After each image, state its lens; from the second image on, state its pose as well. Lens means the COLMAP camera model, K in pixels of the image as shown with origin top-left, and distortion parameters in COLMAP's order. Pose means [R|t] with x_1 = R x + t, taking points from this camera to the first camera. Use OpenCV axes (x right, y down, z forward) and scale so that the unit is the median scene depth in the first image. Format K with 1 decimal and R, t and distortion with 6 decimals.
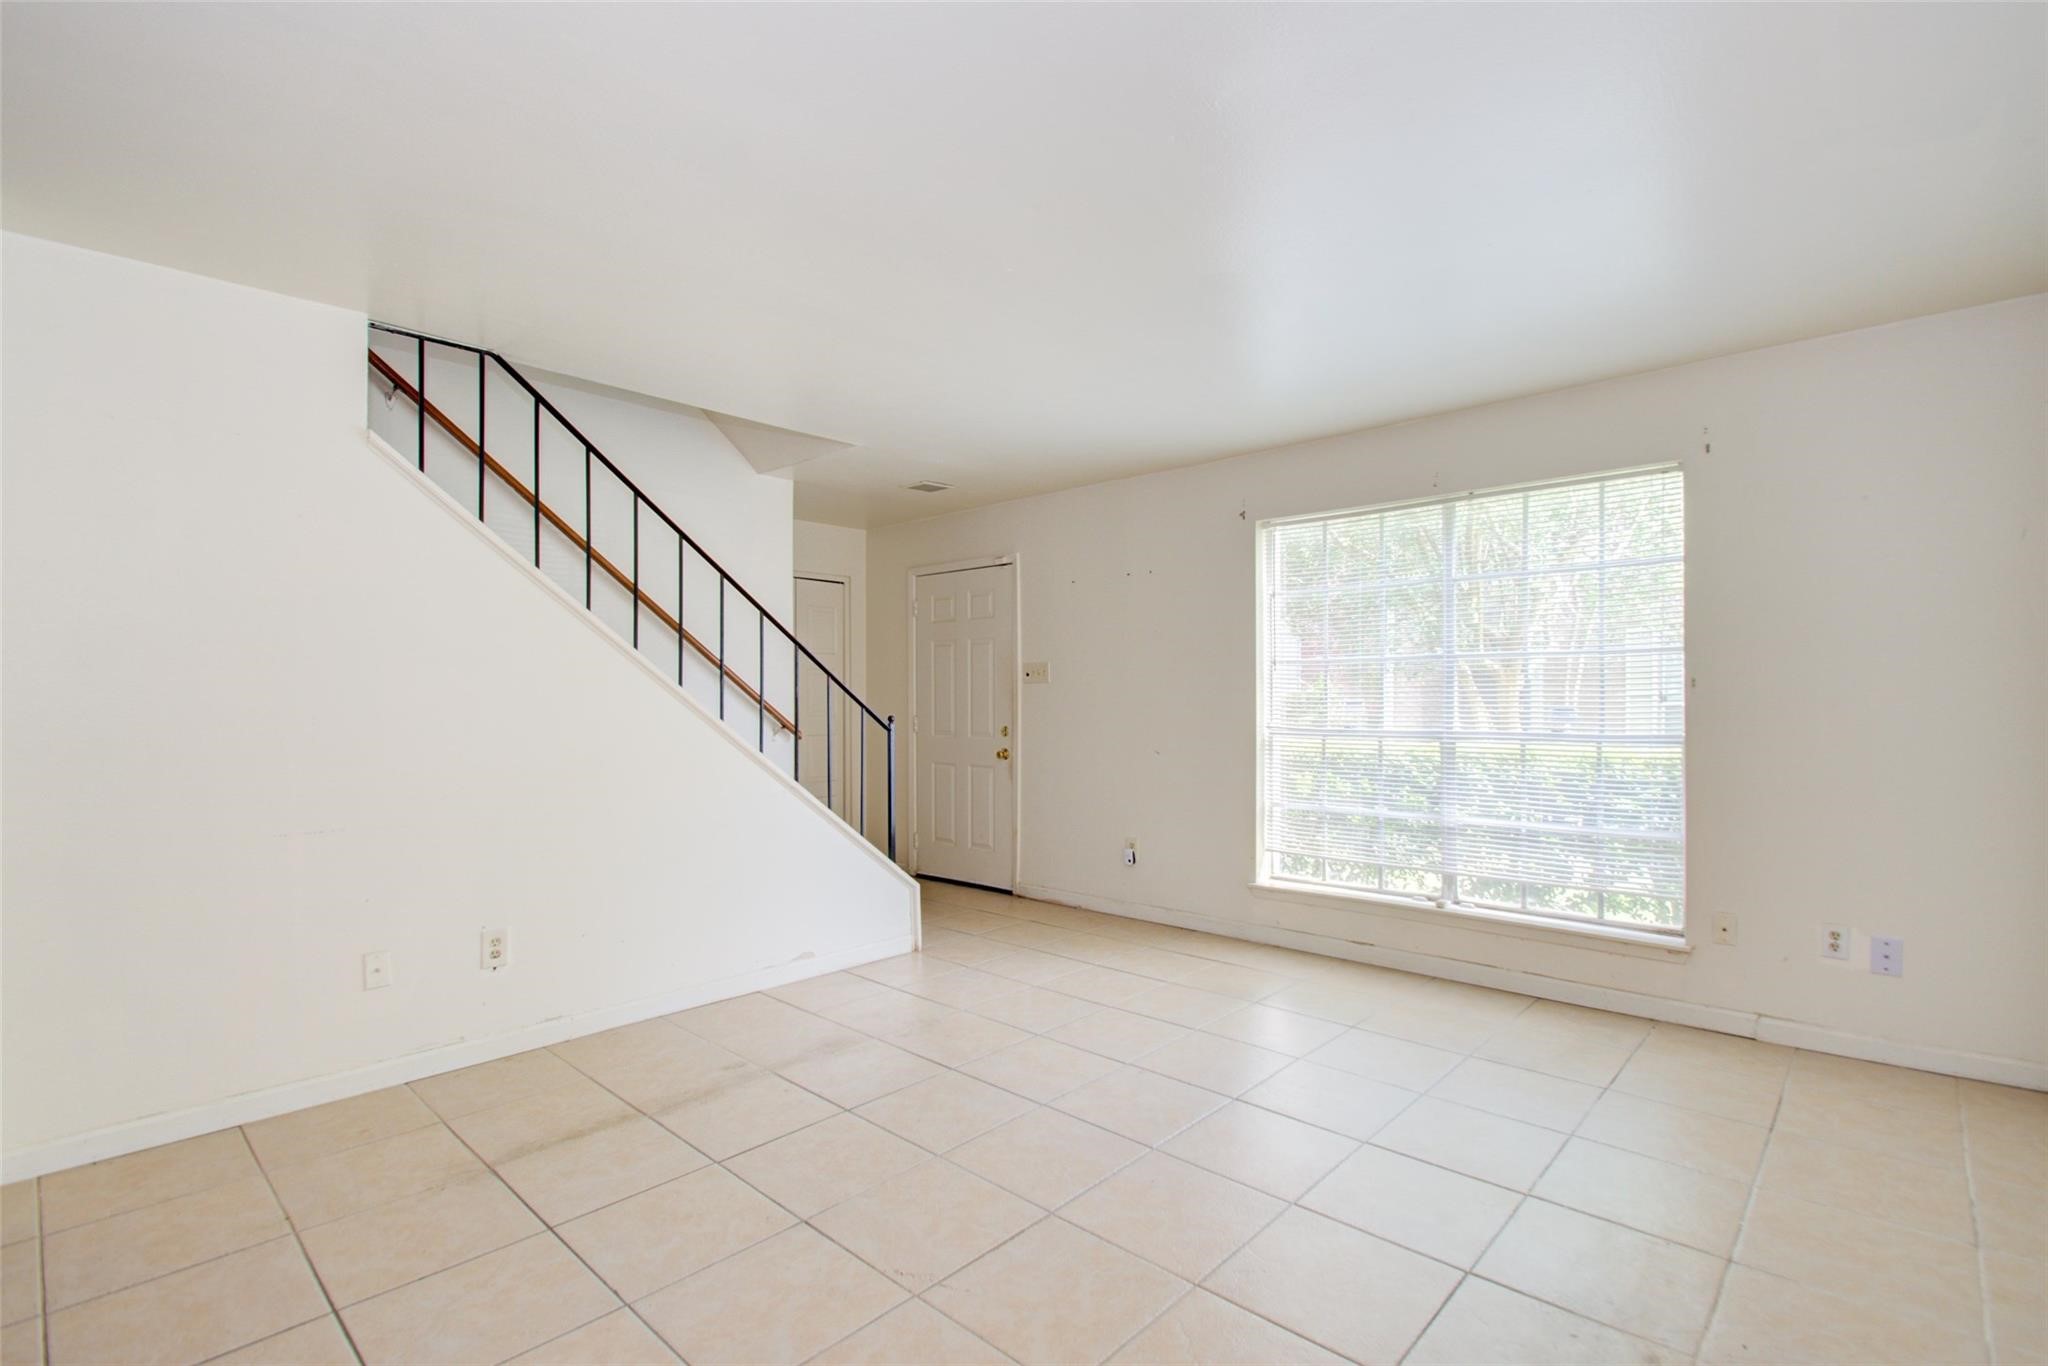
lens RADIAL K [[925.2, 0, 1025.7], [0, 925.2, 693.2], [0, 0, 1]] dist [0.007302, -0.008992]
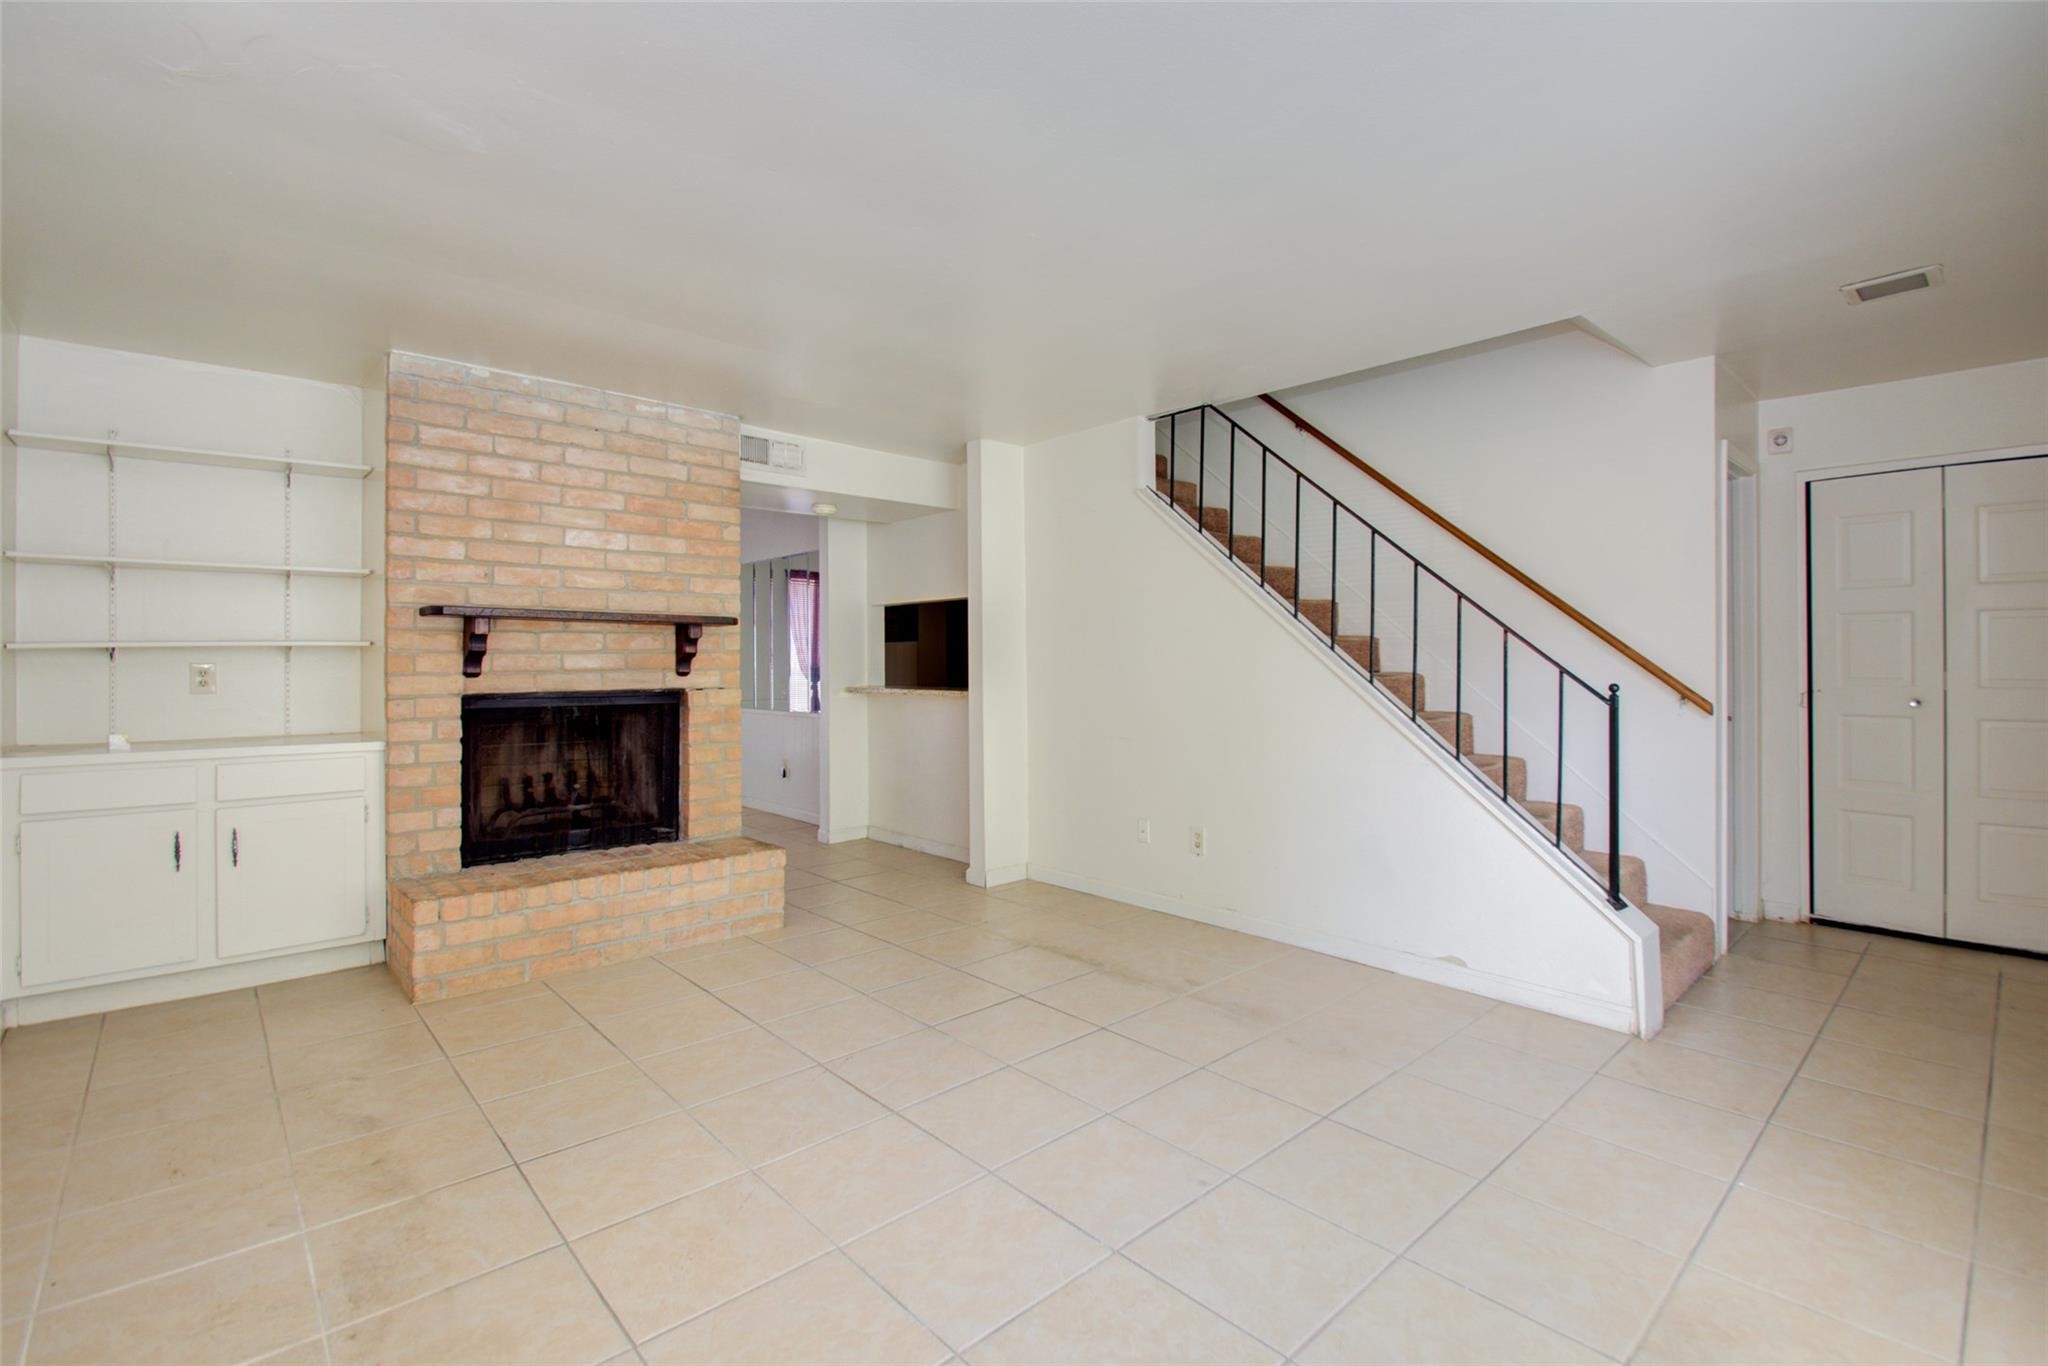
lens RADIAL K [[925.2, 0, 1085.7], [0, 925.2, 654.8], [0, 0, 1]] dist [0.007302, -0.008992]
pose [[-0.051012, 0.000556, -0.998698, 0.797264], [0.009018, 0.999959, 0.000096, -0.002245], [0.998657, -0.009001, -0.051015, 0.892957]]
